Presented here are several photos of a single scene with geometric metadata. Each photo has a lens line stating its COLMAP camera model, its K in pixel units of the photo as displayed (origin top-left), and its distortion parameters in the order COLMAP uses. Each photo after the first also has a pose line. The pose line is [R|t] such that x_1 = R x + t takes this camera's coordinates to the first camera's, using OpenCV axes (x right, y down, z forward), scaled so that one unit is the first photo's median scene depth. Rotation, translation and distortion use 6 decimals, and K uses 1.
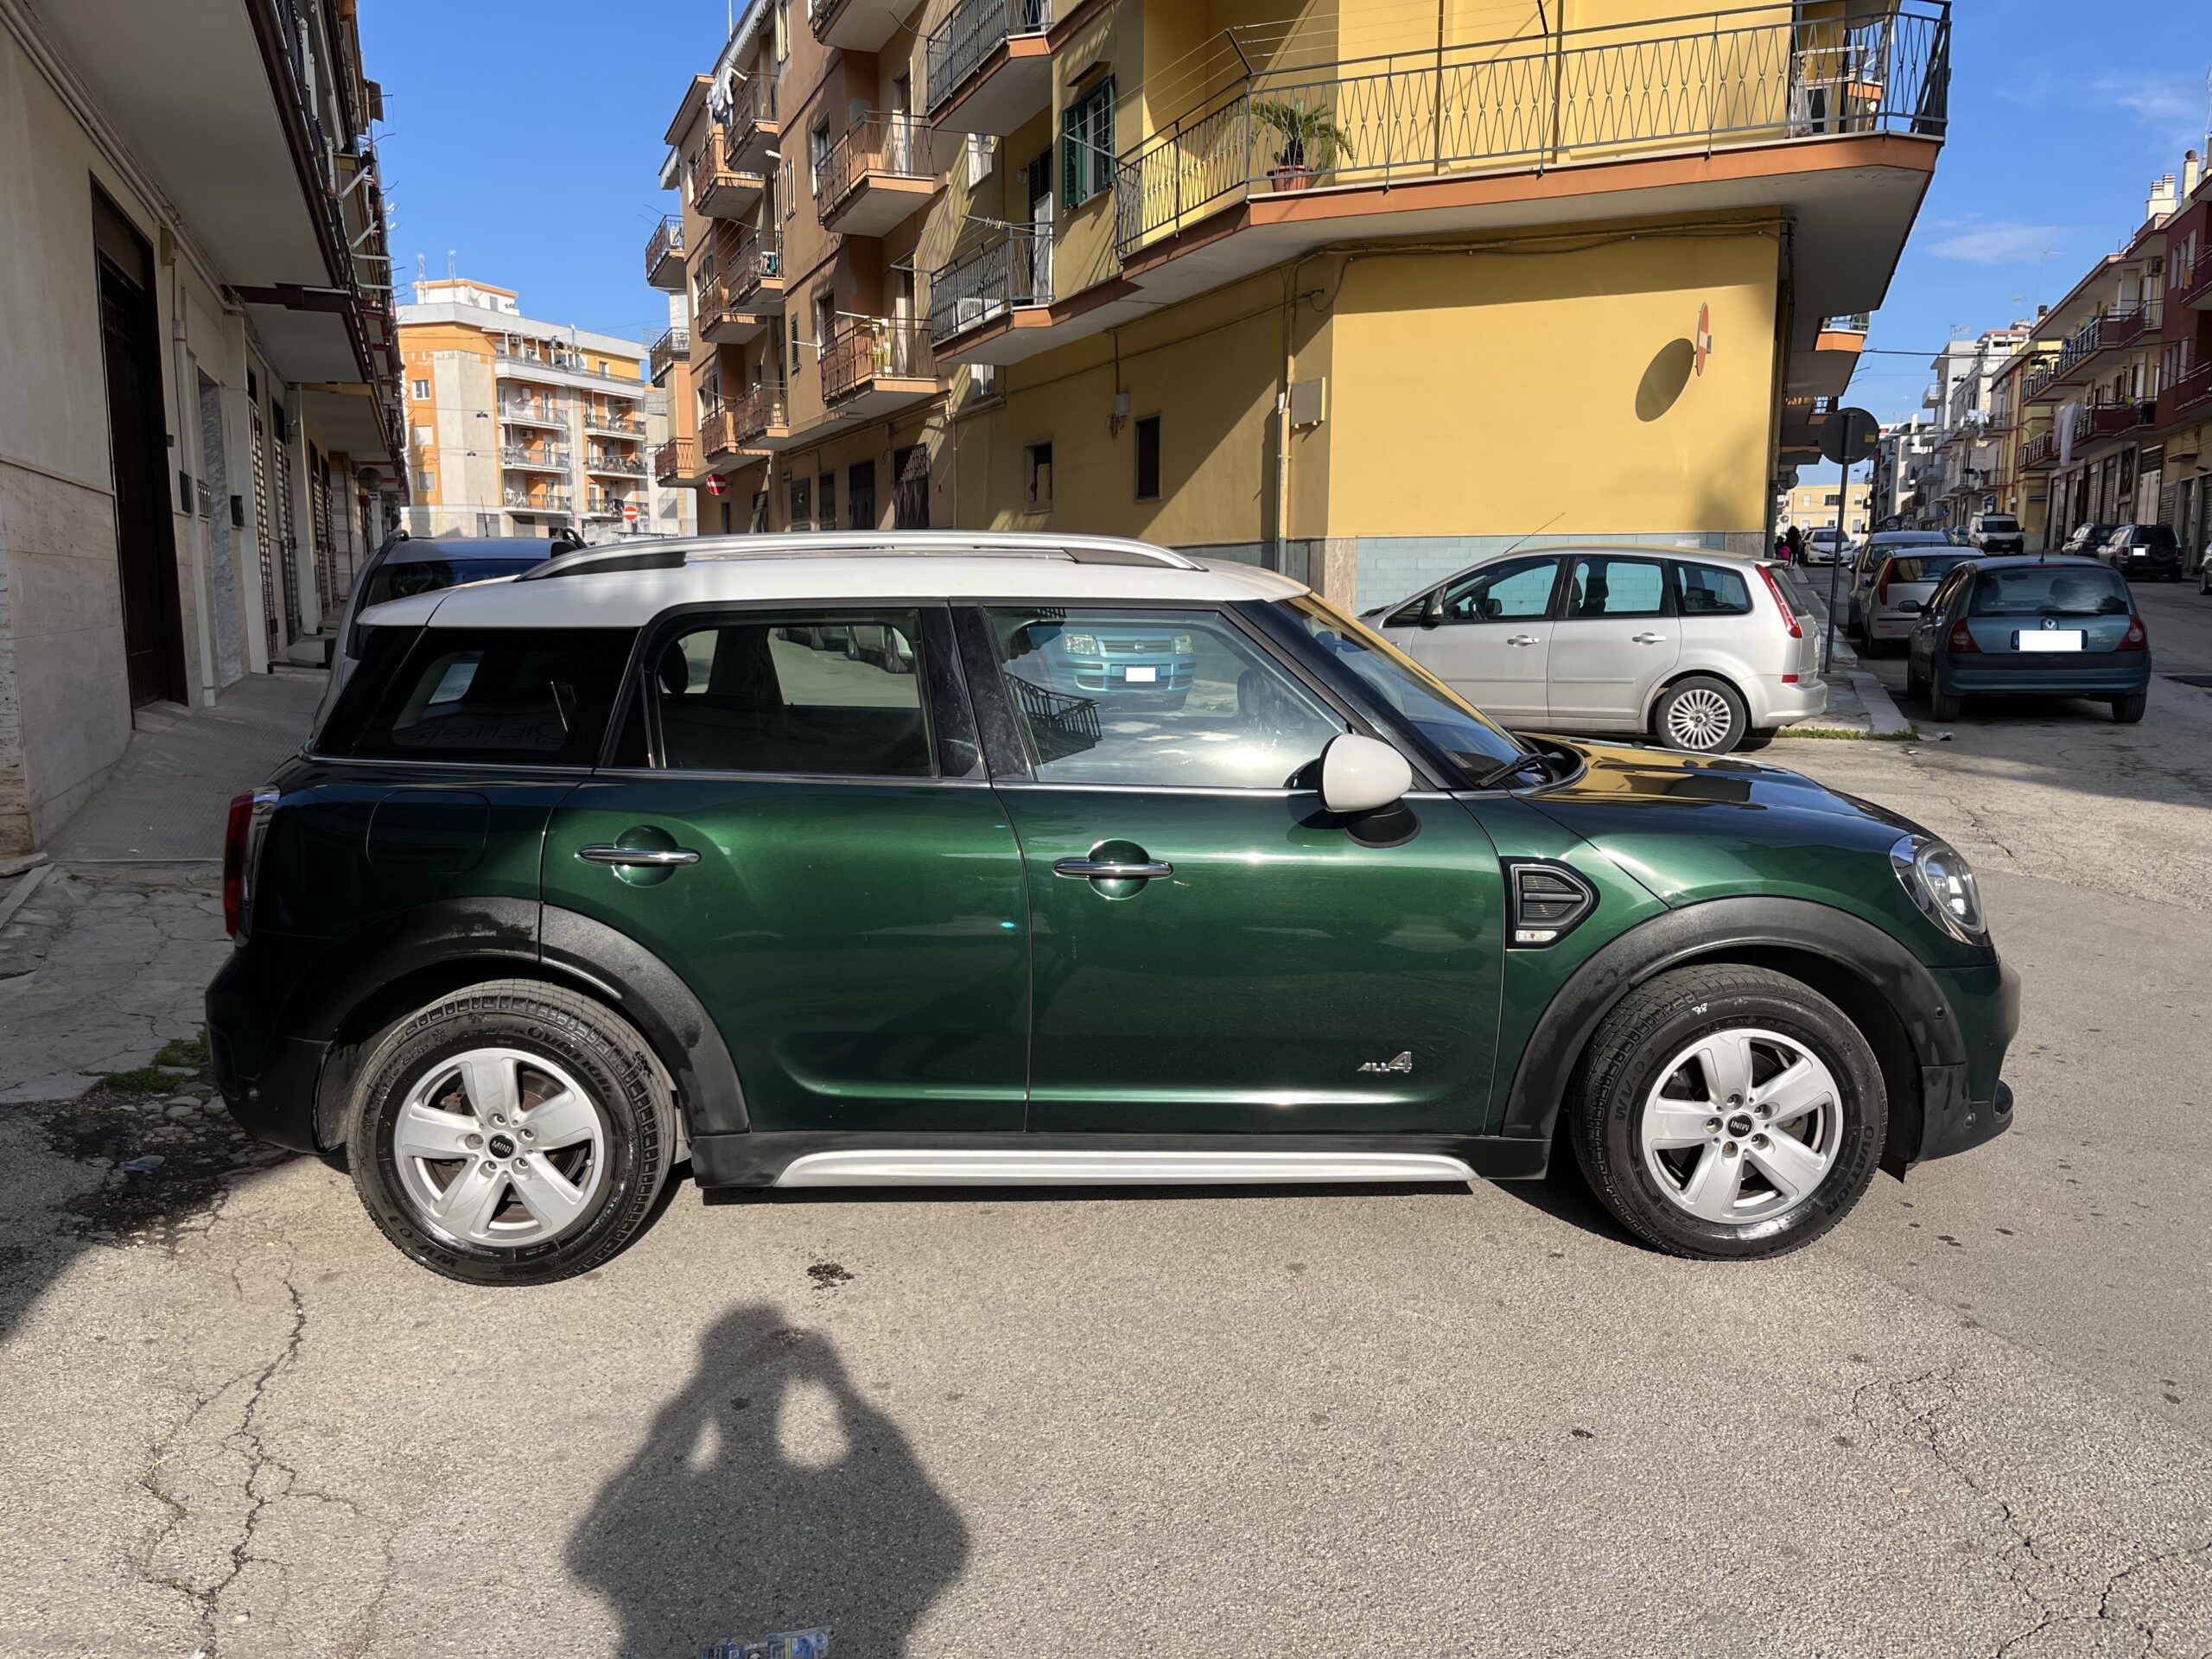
lens RADIAL K [[1693.1, 0, 1126.4], [0, 1693.1, 822.8], [0, 0, 1]] dist [0.073321, -0.102523]
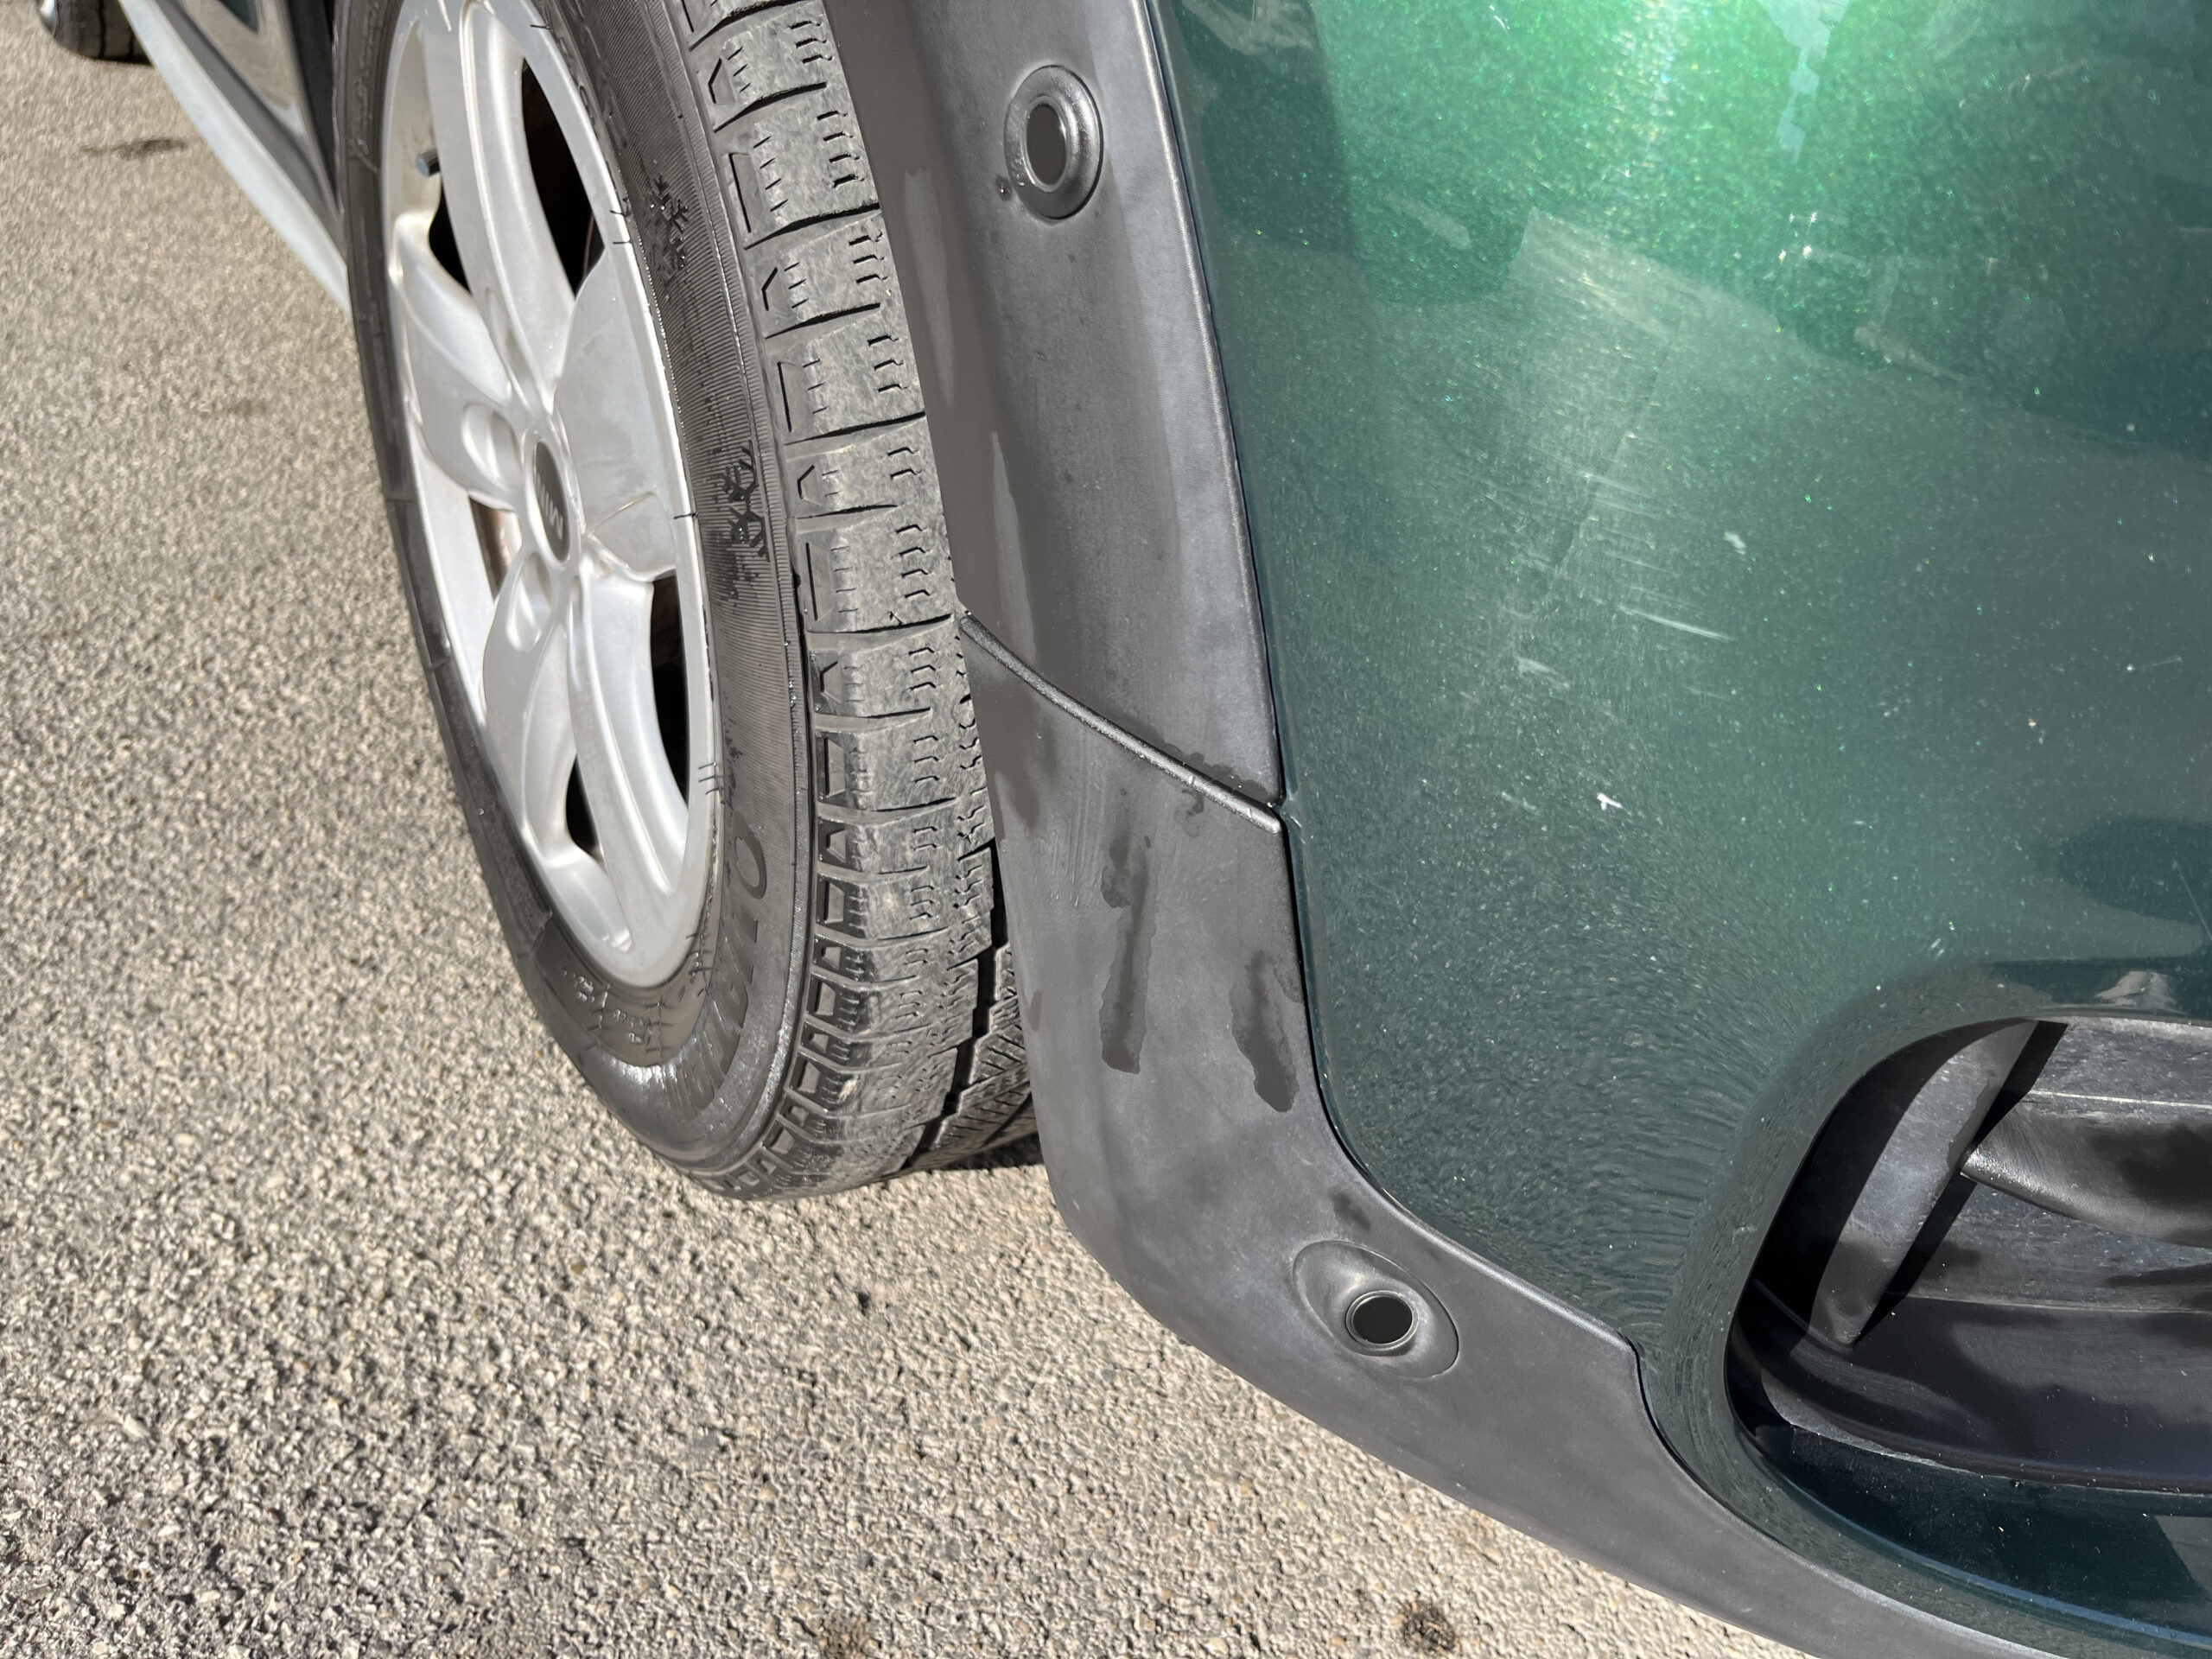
lens RADIAL K [[1702.1, 0, 1125.5], [0, 1702.1, 794.2], [0, 0, 1]] dist [0.082261, -0.106744]
pose [[0.496896, 0.513535, -0.699554, 0.047484], [-0.257005, 0.857034, 0.446588, 0.008329], [0.828880, -0.042118, 0.557838, 0.080265]]
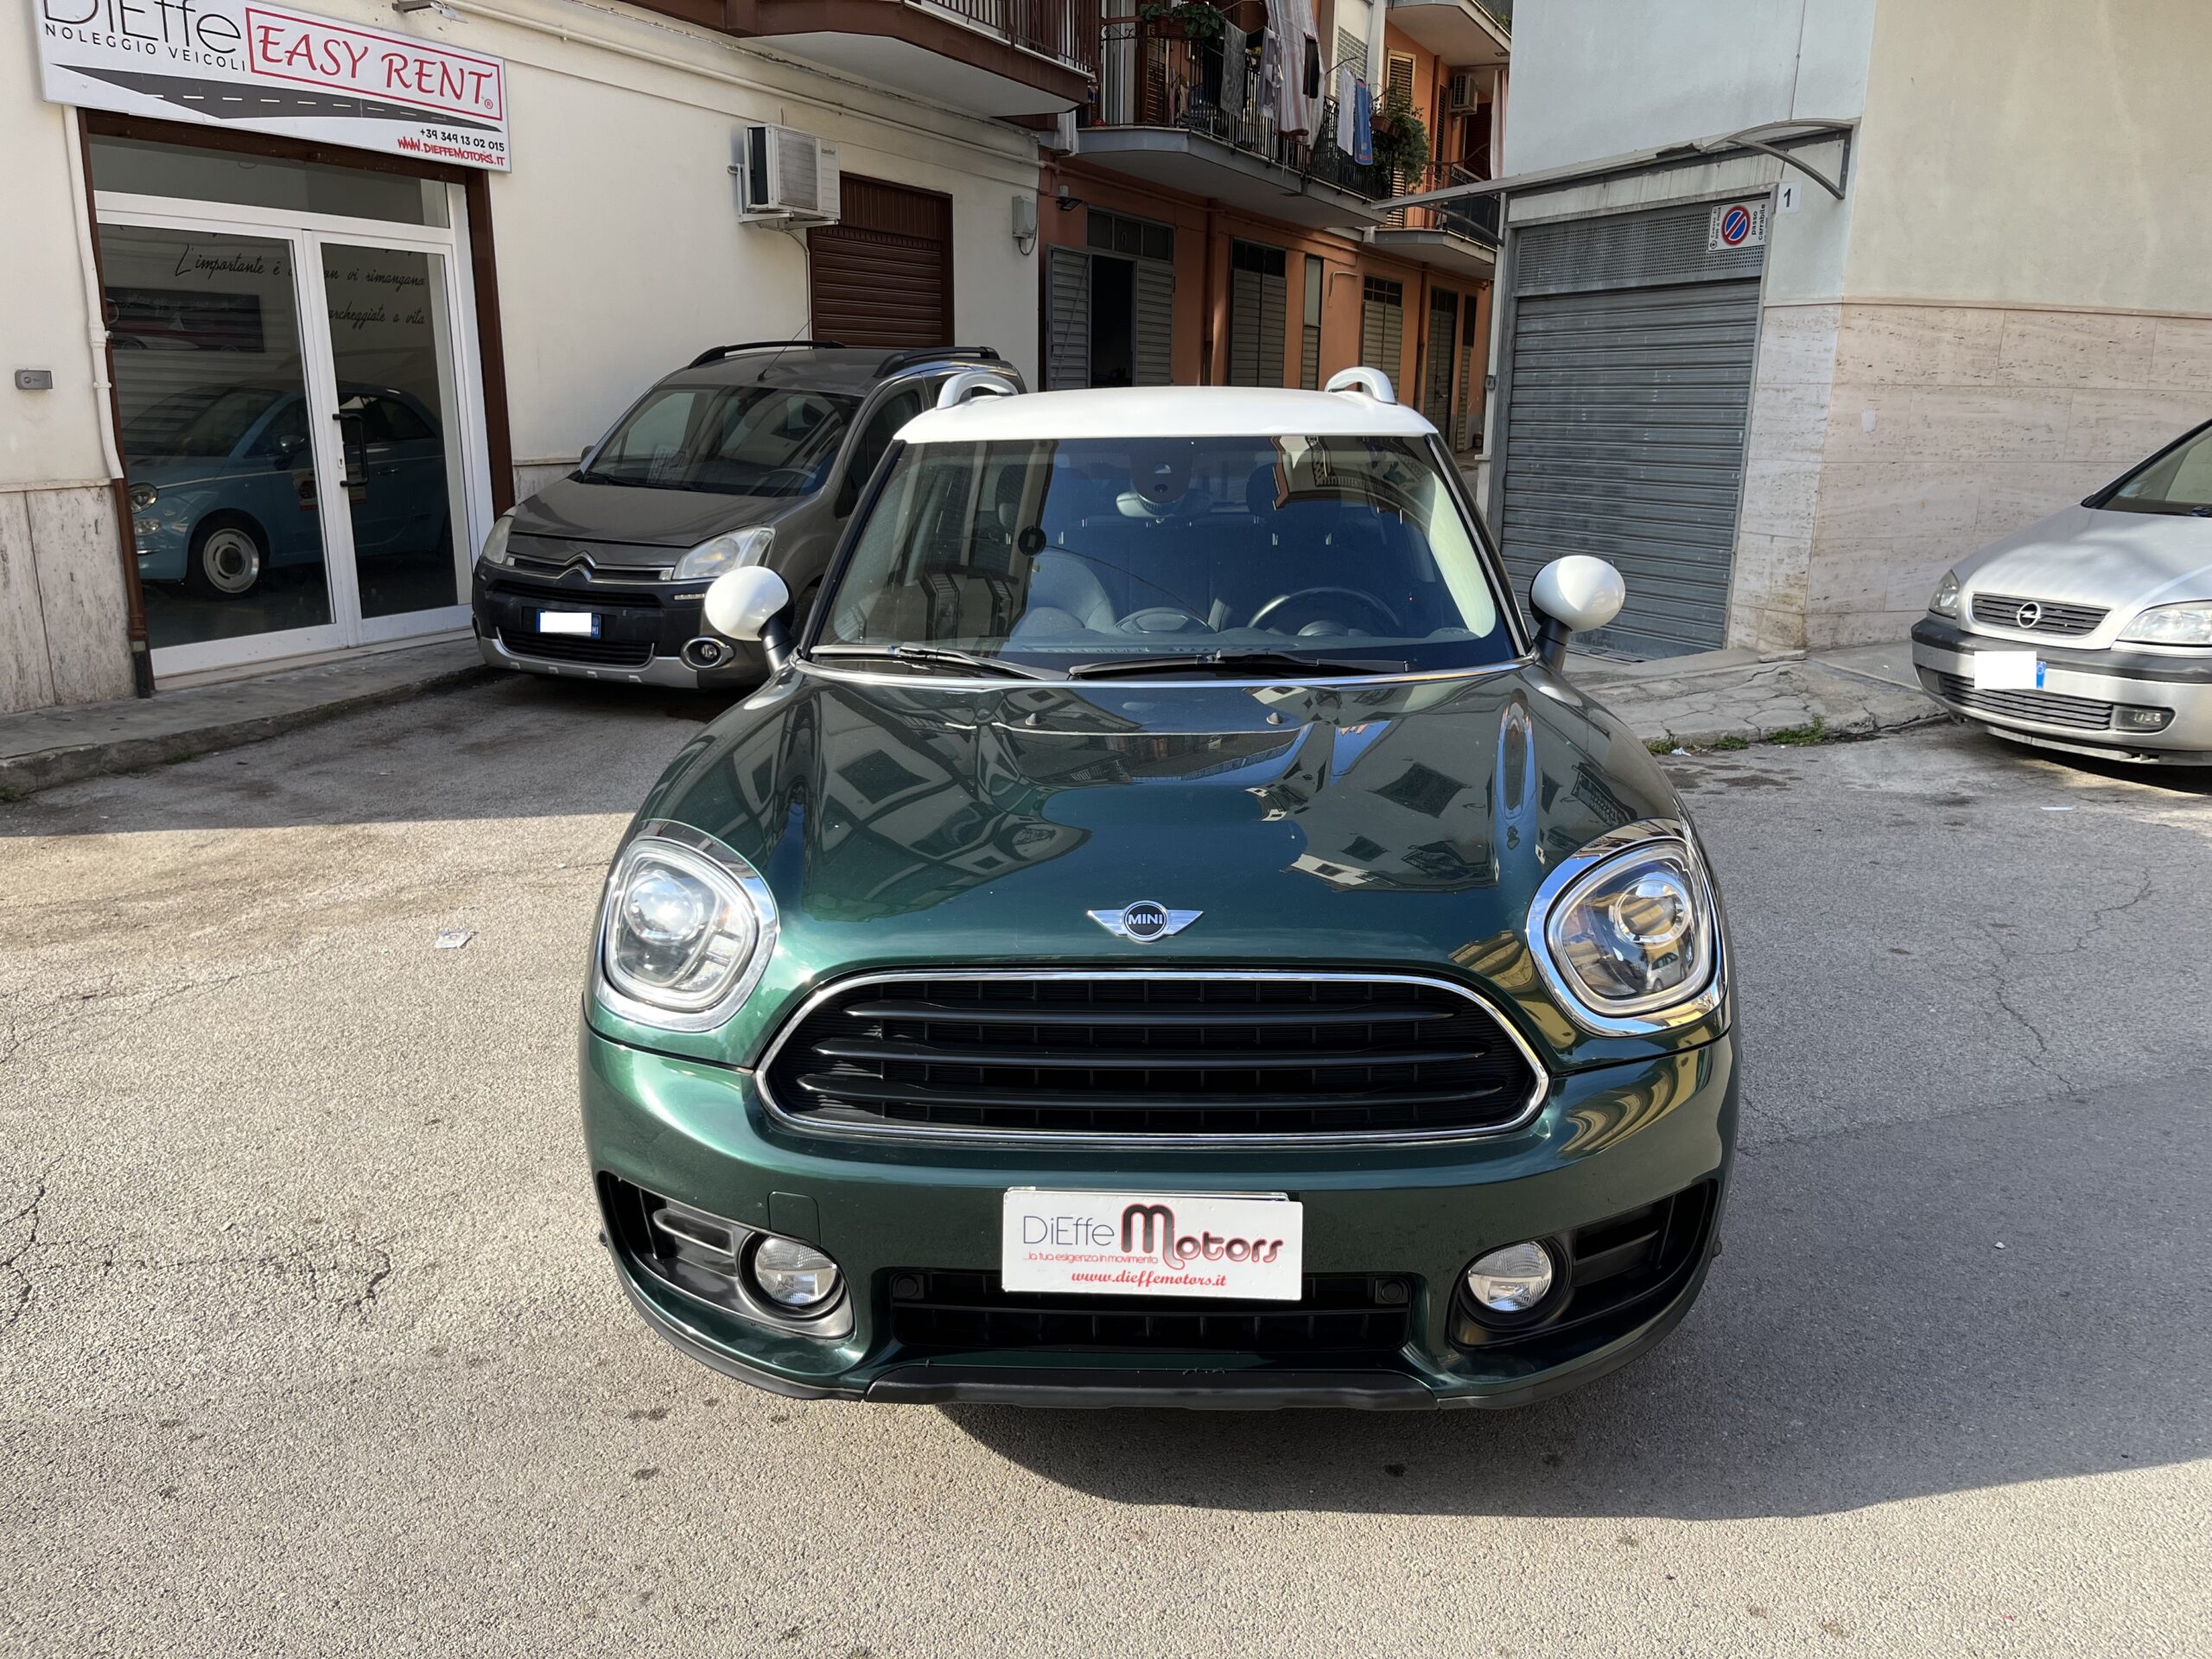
lens RADIAL K [[1702.1, 0, 1125.5], [0, 1702.1, 794.2], [0, 0, 1]] dist [0.082261, -0.106744]
pose [[-0.072047, 0.233431, -0.969700, 0.096321], [-0.154558, 0.957870, 0.242067, -0.017289], [0.985353, 0.167315, -0.032933, 0.104159]]
